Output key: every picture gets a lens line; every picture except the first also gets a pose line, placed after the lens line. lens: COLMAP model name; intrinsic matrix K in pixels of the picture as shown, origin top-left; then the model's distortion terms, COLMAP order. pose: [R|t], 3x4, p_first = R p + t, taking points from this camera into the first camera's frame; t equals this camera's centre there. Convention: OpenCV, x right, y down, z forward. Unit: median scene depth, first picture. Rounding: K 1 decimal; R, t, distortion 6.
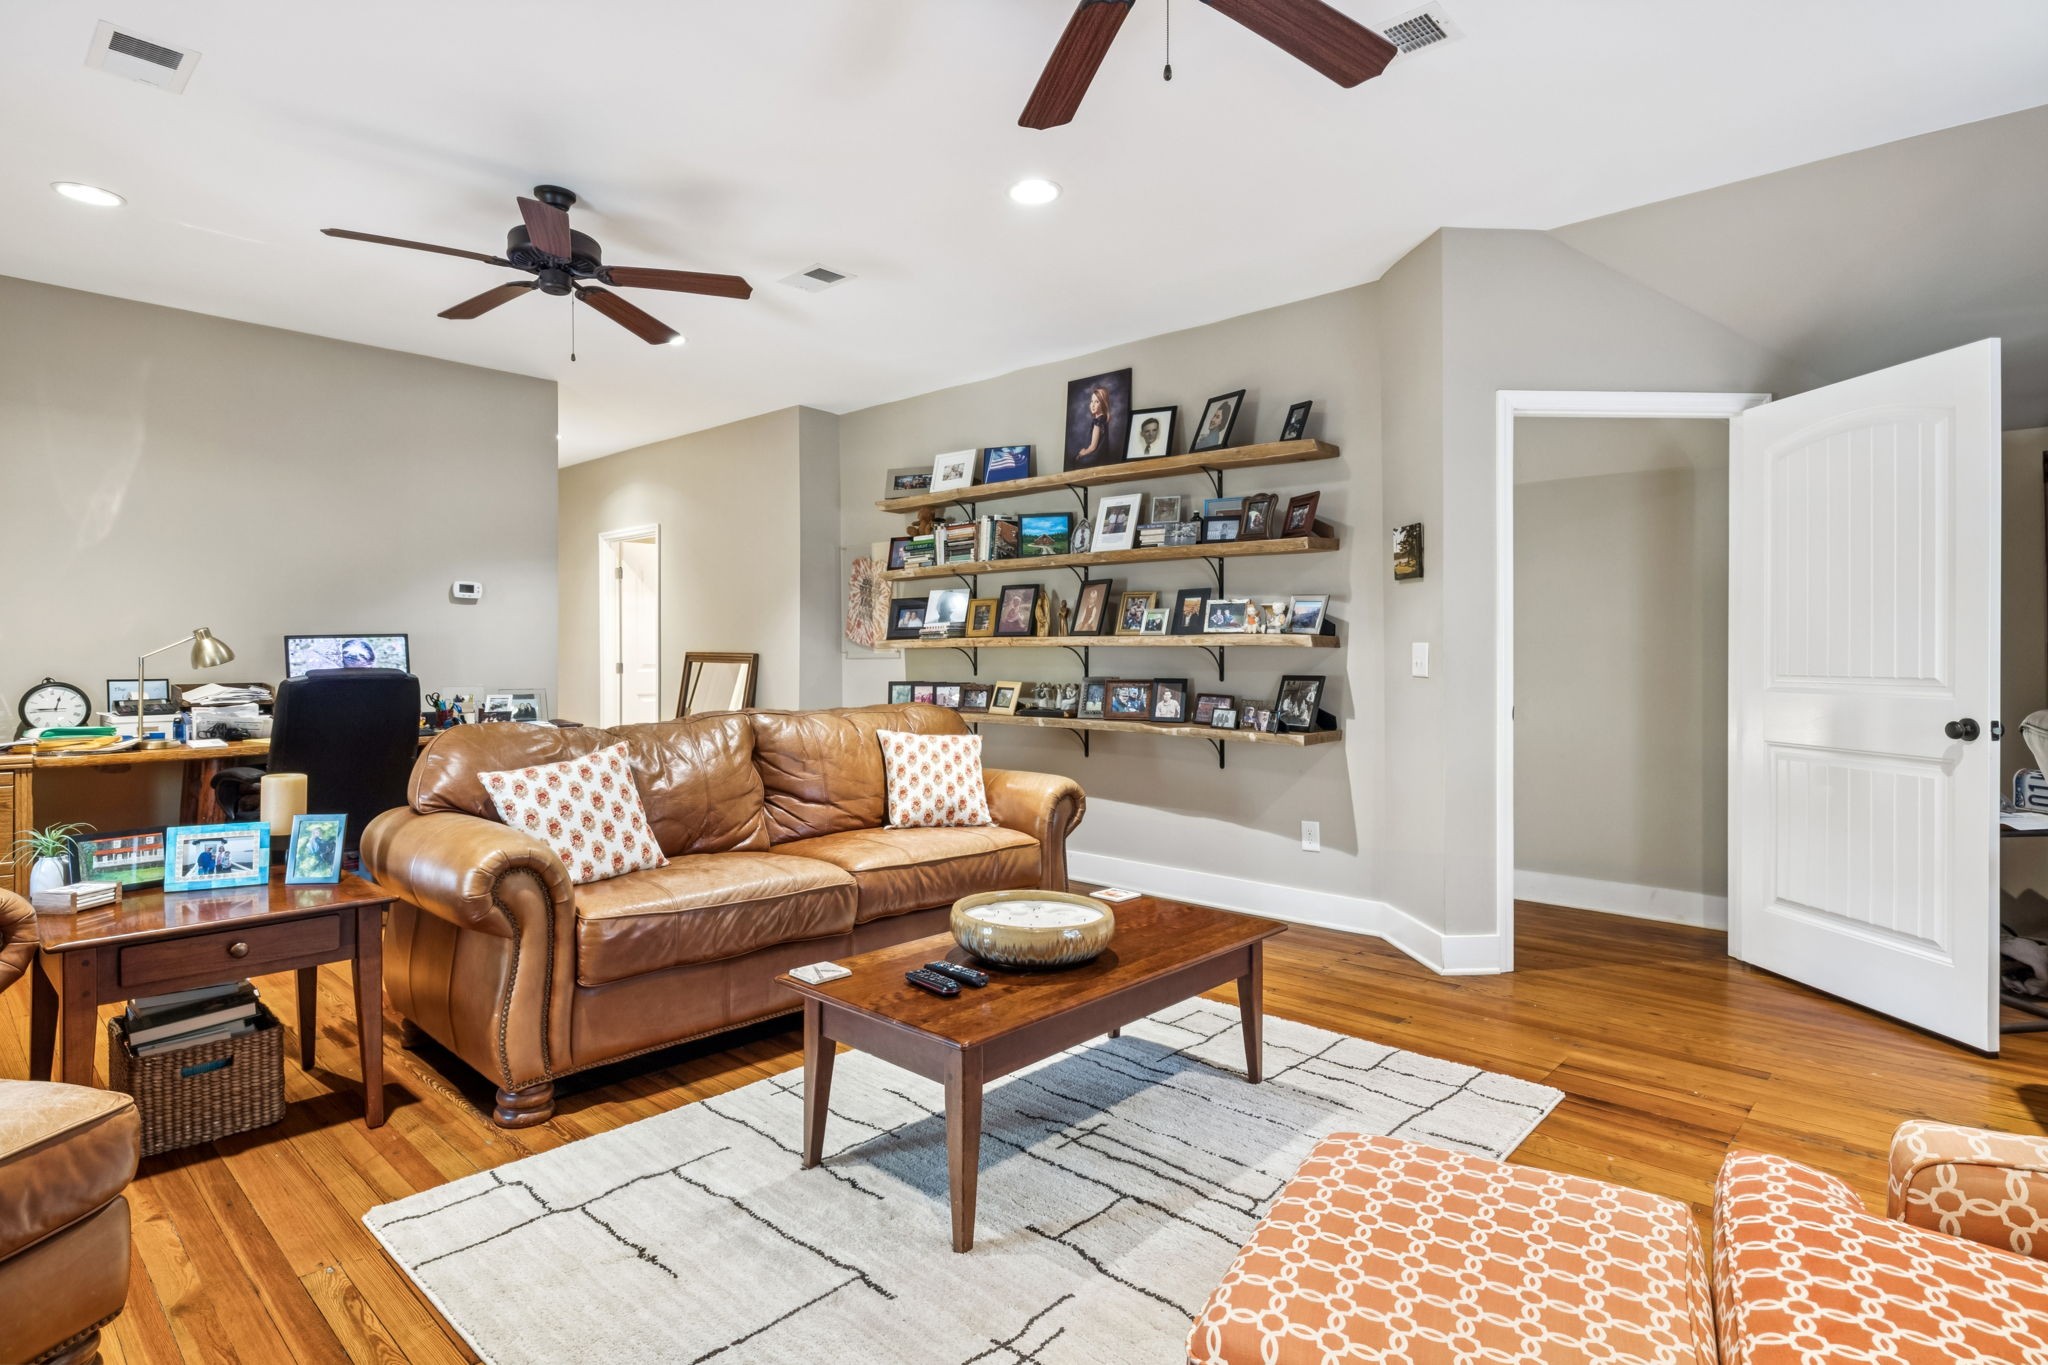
lens RADIAL K [[1077.1, 0, 1032.8], [0, 1077.1, 653.1], [0, 0, 1]] dist [-0.000177, -0.000423]
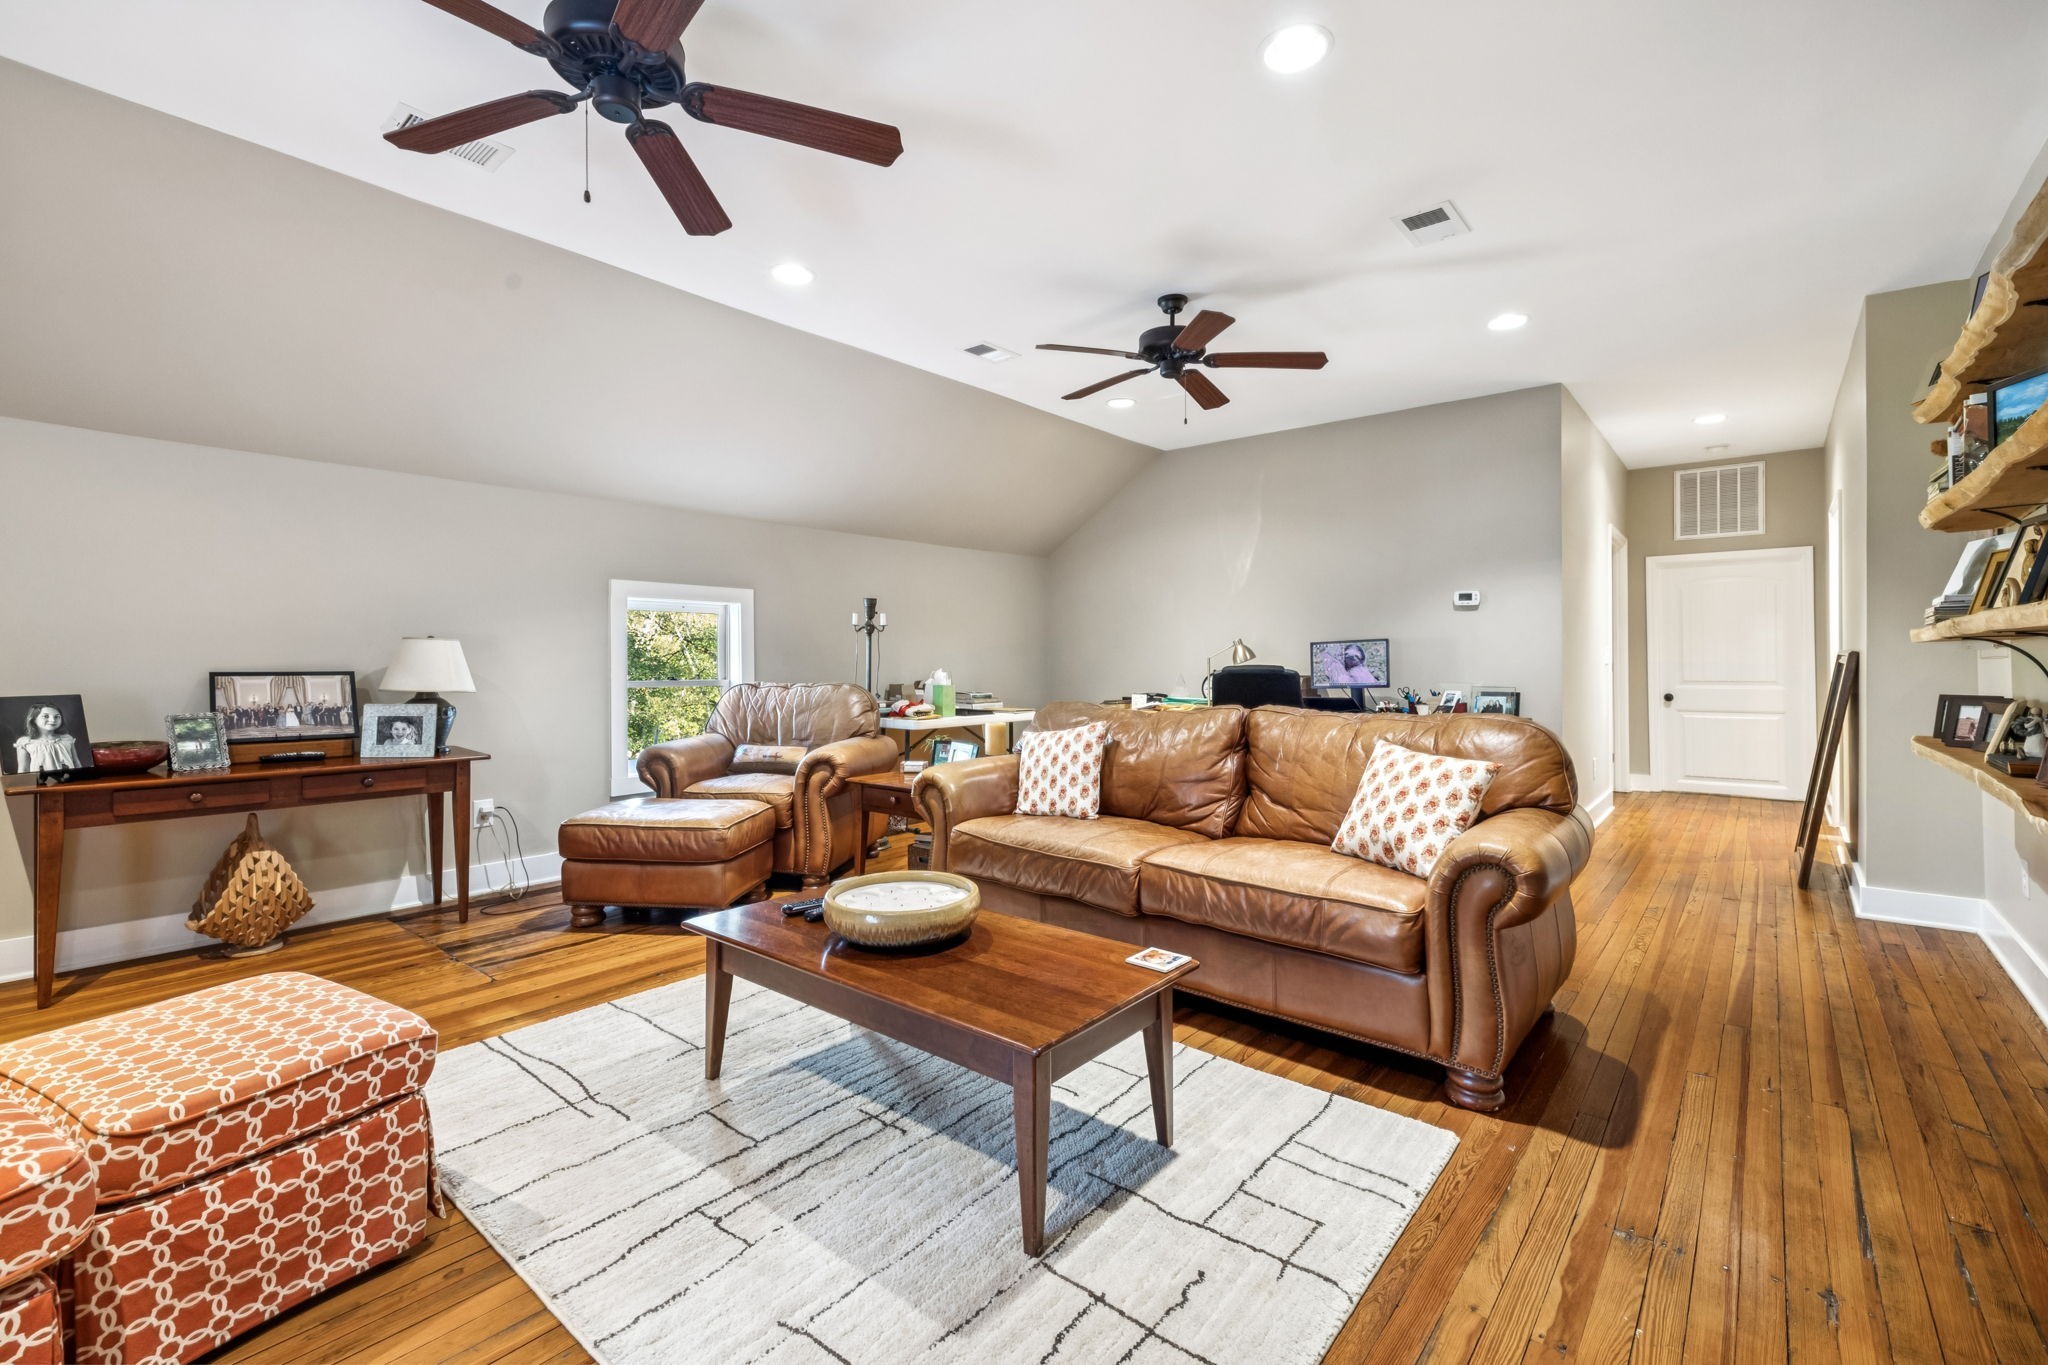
lens RADIAL K [[897.8, 0, 1018.5], [0, 897.8, 667.1], [0, 0, 1]] dist [0.004798, -0.000037]
pose [[0.034780, 0.007327, -0.999368, 0.681376], [0.004274, 0.999963, 0.007480, 0.008267], [0.999386, -0.004531, 0.034747, 0.833570]]
